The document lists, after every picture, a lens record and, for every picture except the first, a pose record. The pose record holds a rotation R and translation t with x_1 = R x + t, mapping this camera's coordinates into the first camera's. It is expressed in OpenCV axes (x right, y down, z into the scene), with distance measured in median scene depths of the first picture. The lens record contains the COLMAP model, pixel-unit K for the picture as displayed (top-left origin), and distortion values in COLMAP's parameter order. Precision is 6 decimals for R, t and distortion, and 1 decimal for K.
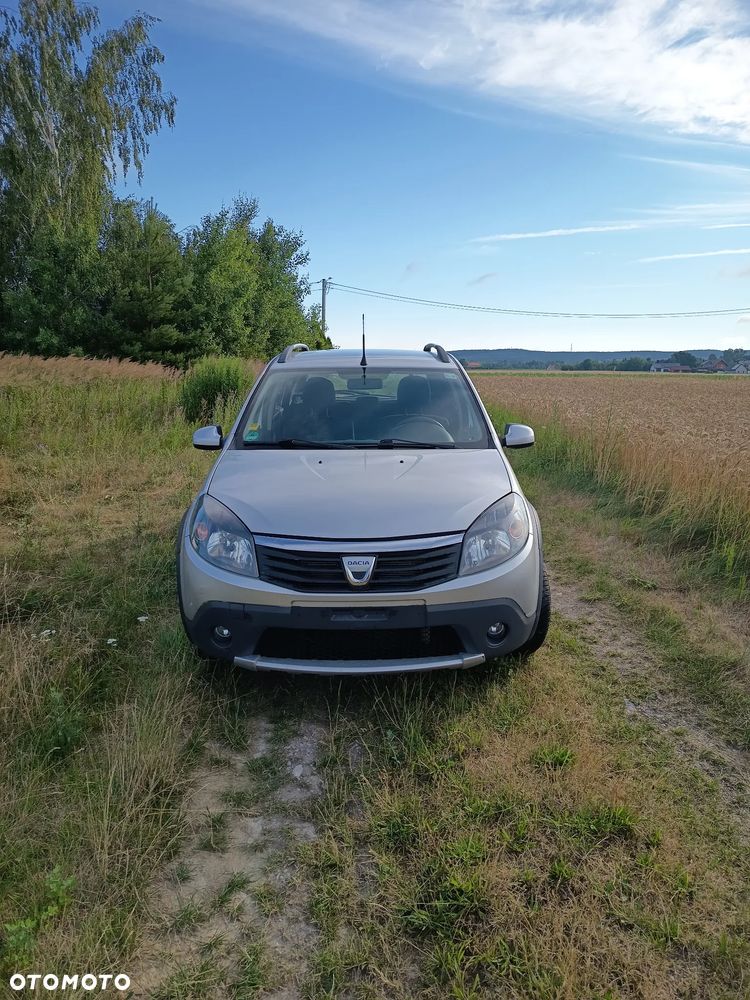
lens RADIAL K [[701.4, 0, 377.3], [0, 701.4, 486.8], [0, 0, 1]] dist [0.039443, -0.032869]
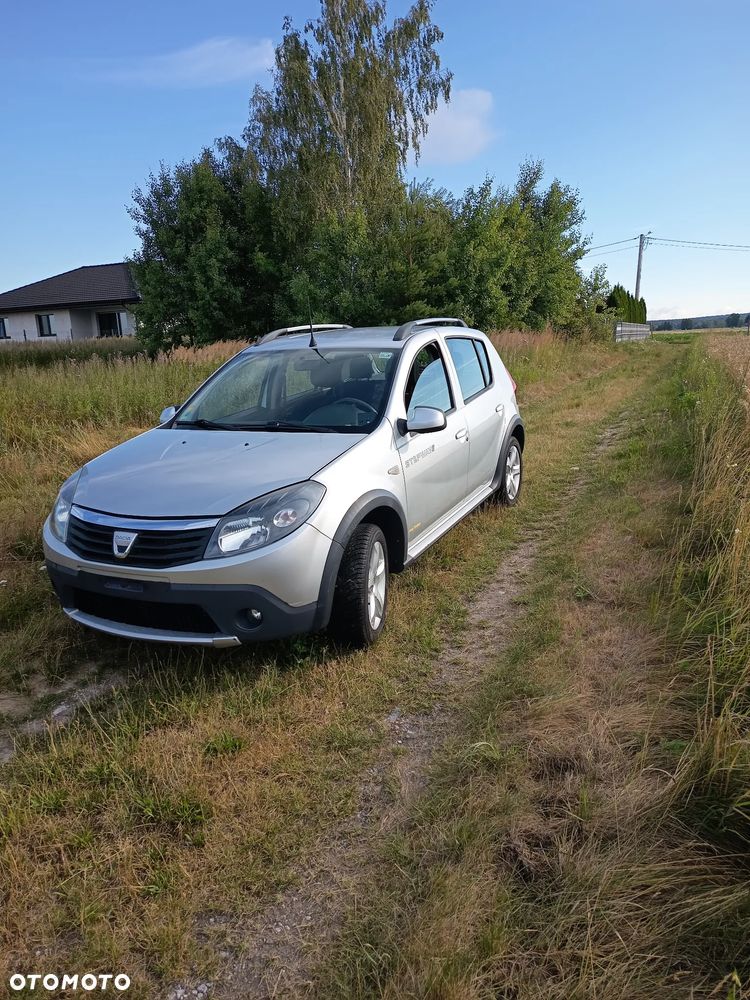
lens RADIAL K [[701.4, 0, 377.3], [0, 701.4, 486.8], [0, 0, 1]] dist [0.039443, -0.032869]
pose [[0.895276, 0.056752, -0.441883, 0.110212], [-0.037065, 0.997903, 0.053067, -0.006229], [0.443968, -0.031131, 0.895502, 0.024870]]
